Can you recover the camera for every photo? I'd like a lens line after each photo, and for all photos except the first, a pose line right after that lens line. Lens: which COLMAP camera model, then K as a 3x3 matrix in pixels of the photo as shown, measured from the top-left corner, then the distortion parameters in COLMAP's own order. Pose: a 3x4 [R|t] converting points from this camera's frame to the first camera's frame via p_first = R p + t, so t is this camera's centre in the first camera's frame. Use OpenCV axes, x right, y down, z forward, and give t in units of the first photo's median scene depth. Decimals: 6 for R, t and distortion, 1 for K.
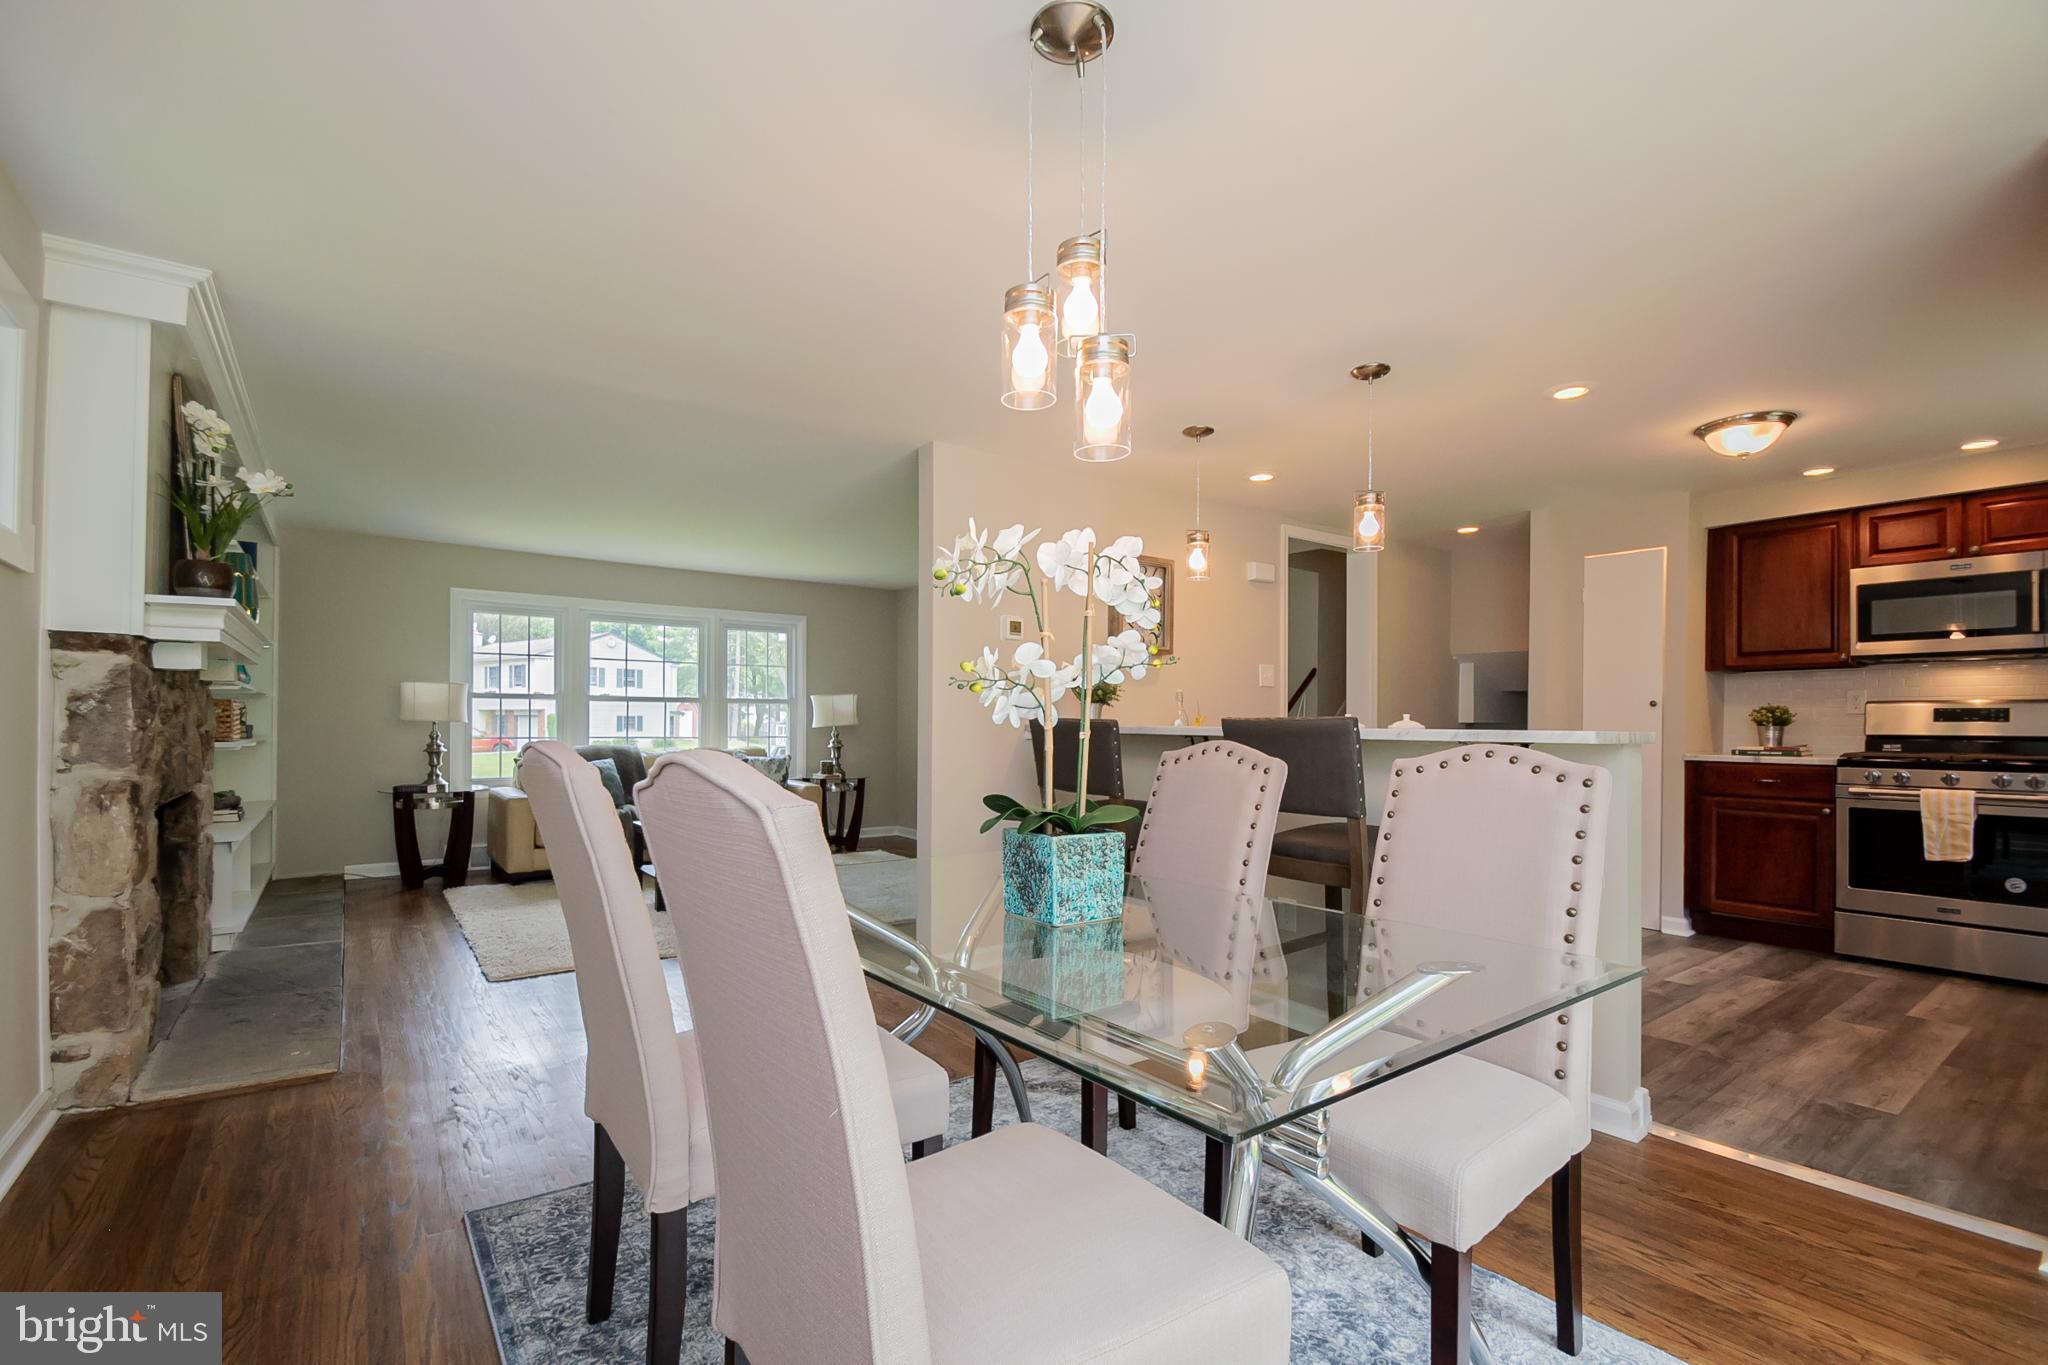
lens RADIAL K [[899.1, 0, 999.3], [0, 899.1, 719.6], [0, 0, 1]] dist [0.012602, -0.016347]
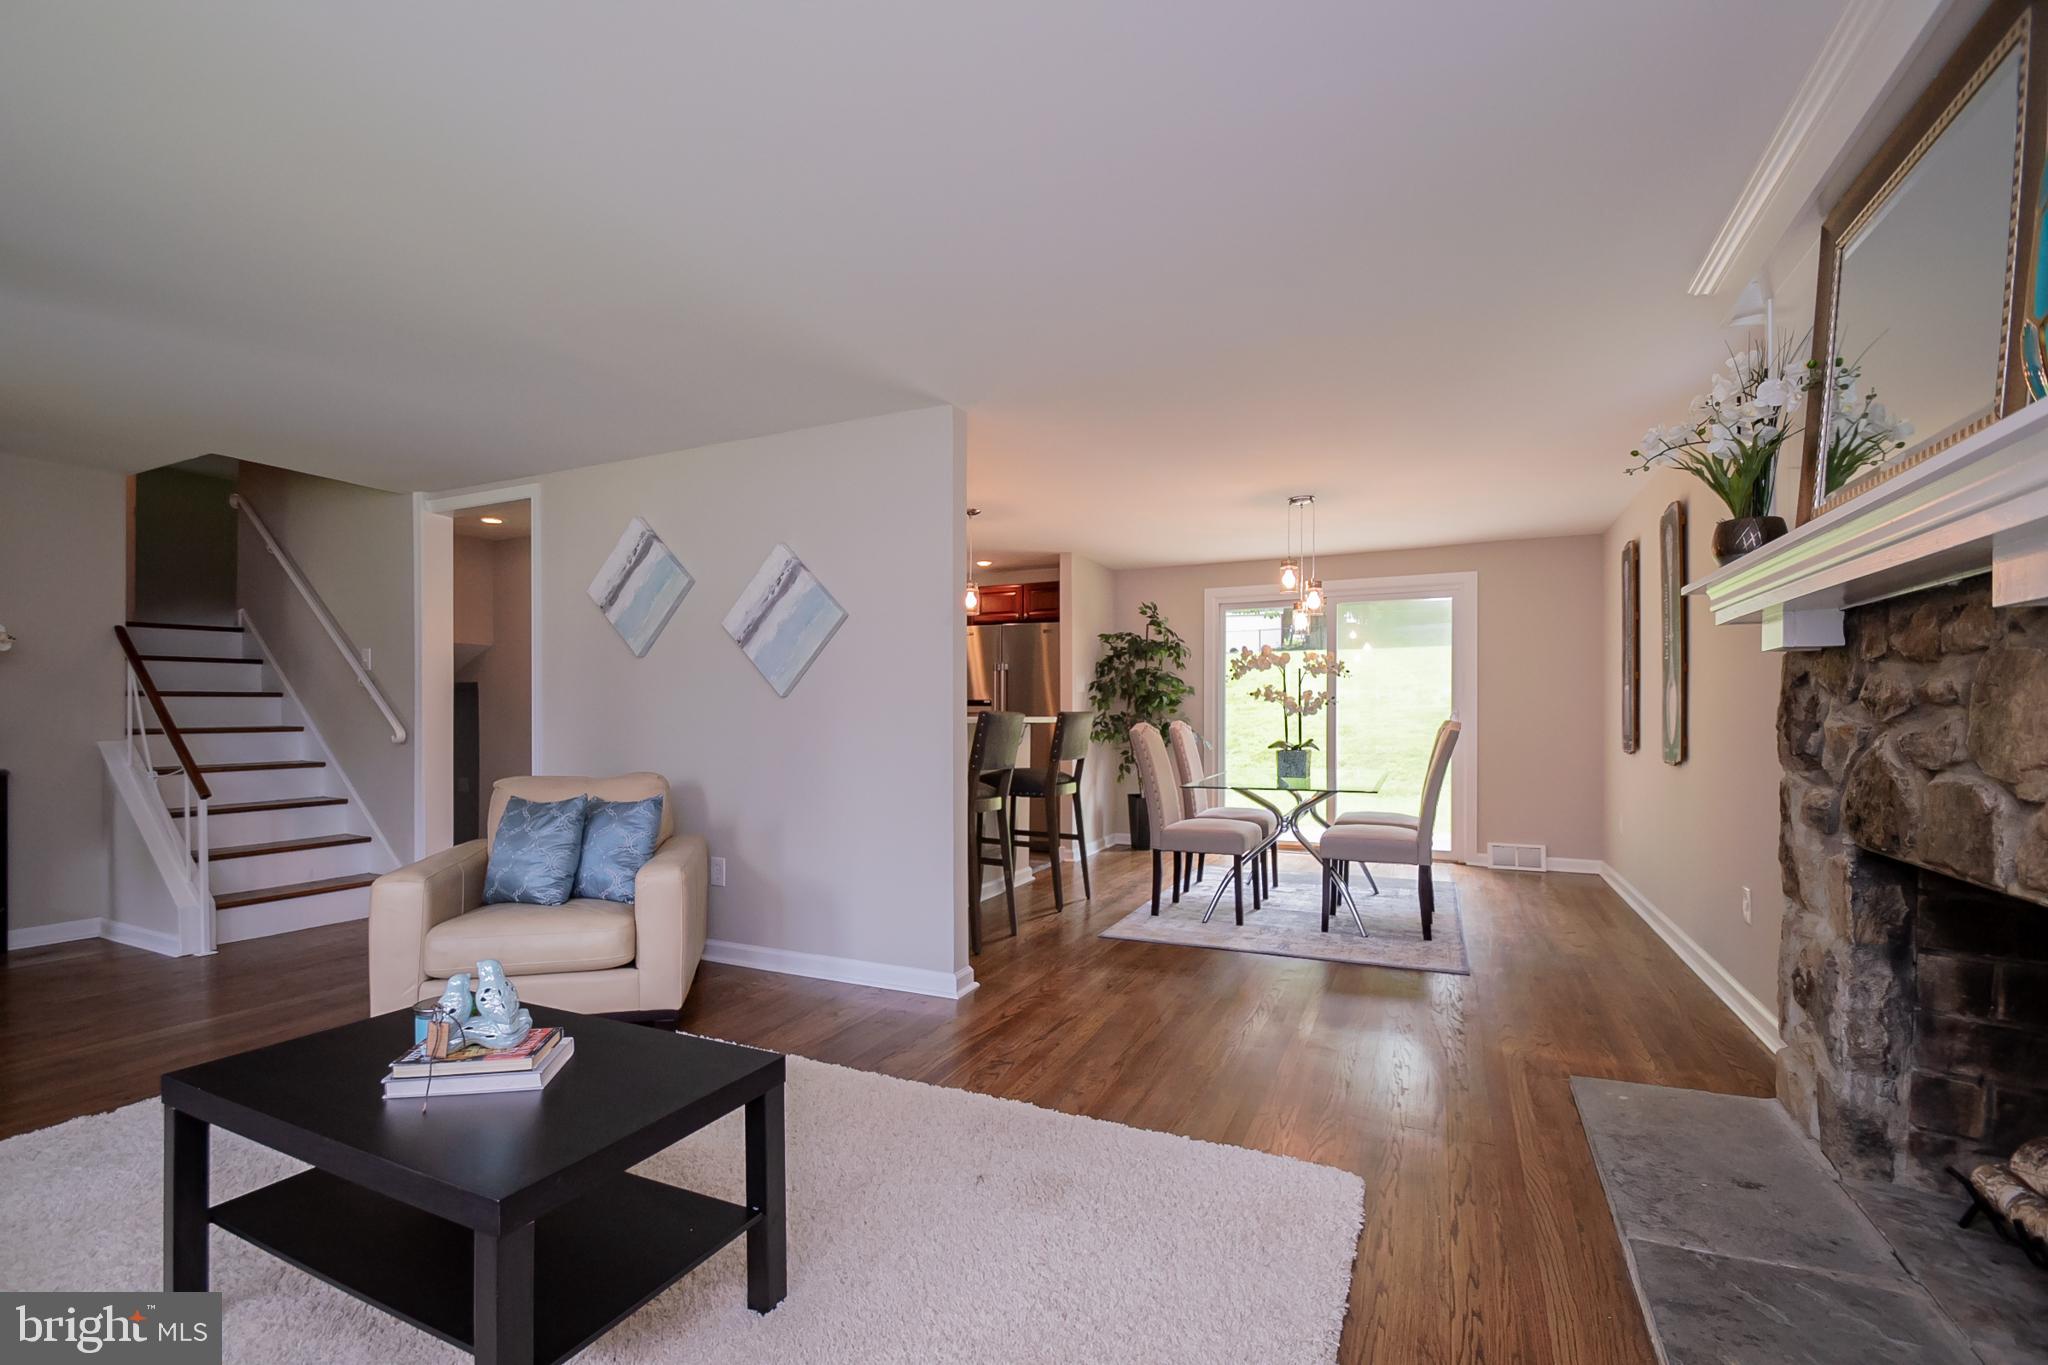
lens RADIAL K [[899.1, 0, 999.3], [0, 899.1, 719.6], [0, 0, 1]] dist [0.012602, -0.016347]
pose [[-0.471661, -0.009902, 0.881725, -0.615723], [-0.004745, 0.999951, 0.008691, -0.000778], [-0.881767, -0.000085, -0.471685, 0.948538]]
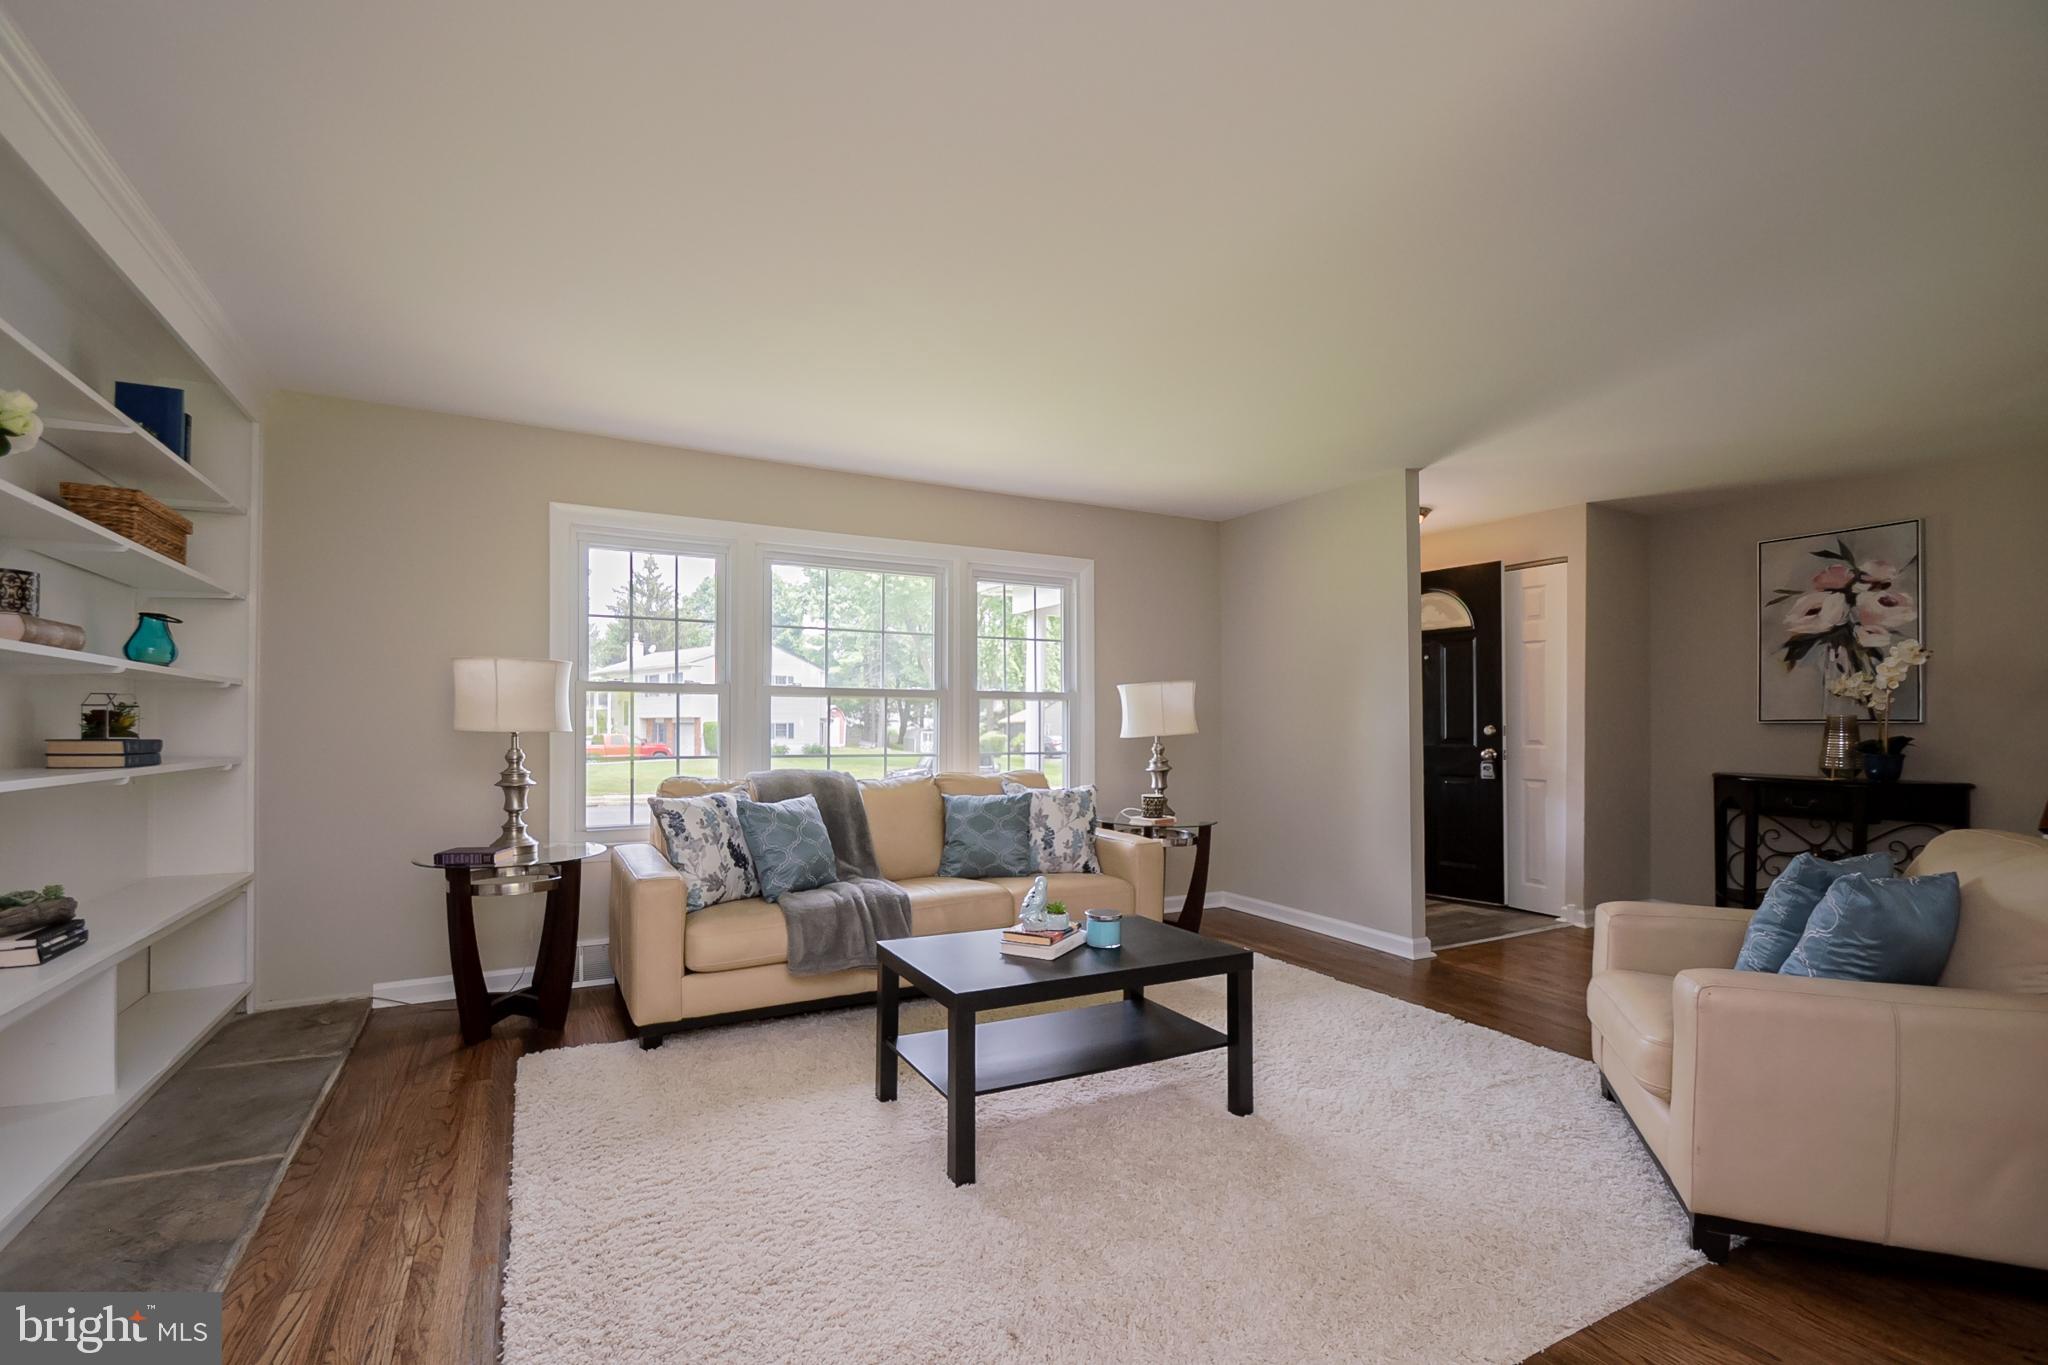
lens RADIAL K [[899.1, 0, 999.3], [0, 899.1, 719.6], [0, 0, 1]] dist [0.012602, -0.016347]
pose [[0.989144, -0.005463, -0.146846, -0.259959], [0.004468, 0.999965, -0.007106, 0.000326], [0.146879, 0.006373, 0.989134, 0.513617]]
